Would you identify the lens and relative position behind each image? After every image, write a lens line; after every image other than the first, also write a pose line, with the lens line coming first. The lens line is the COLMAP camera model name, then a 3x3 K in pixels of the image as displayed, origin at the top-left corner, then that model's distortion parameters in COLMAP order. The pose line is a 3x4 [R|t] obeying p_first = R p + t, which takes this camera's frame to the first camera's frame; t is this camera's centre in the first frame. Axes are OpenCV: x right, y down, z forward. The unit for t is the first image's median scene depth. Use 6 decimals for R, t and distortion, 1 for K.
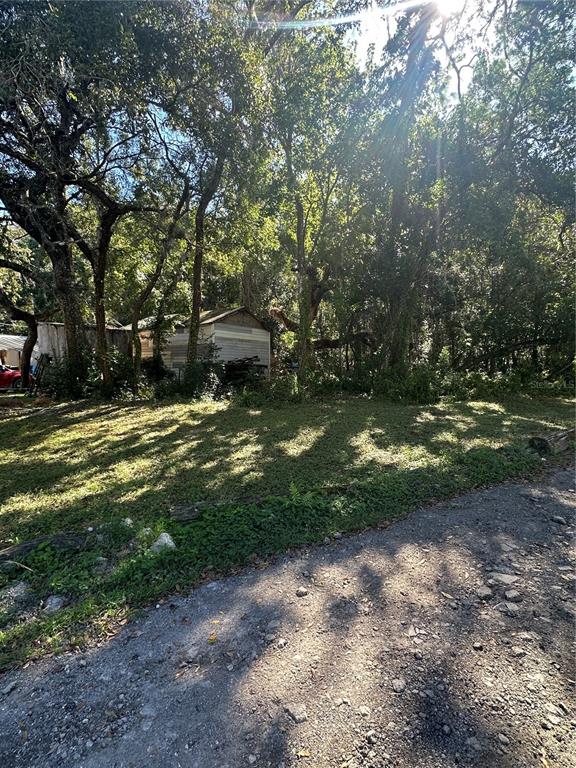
lens RADIAL K [[380.7, 0, 288.0], [0, 380.7, 384.0], [0, 0, 1]] dist [0.000532, -0.000020]
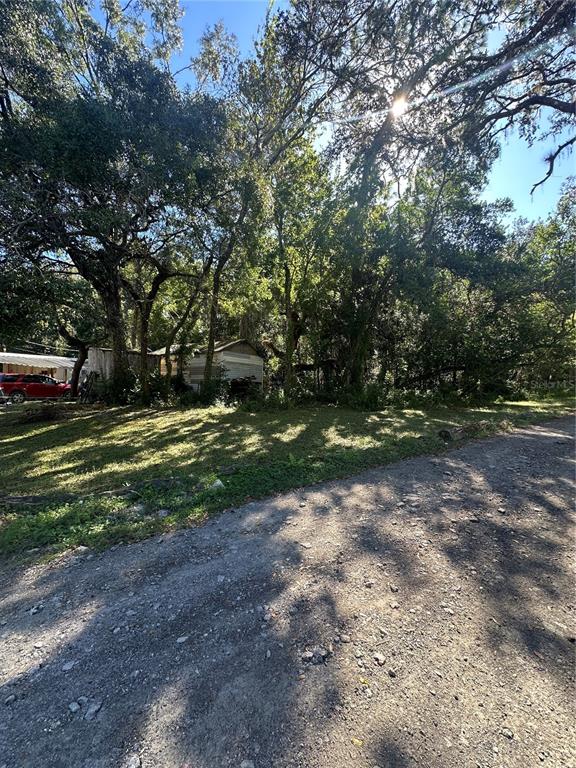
lens RADIAL K [[307.7, 0, 286.4], [0, 307.7, 386.9], [0, 0, 1]] dist [-0.000292, -0.000009]
pose [[0.998359, 0.013826, 0.055573, -0.037879], [-0.011675, 0.999177, -0.038851, 0.013109], [-0.056065, 0.038139, 0.997698, -0.154265]]
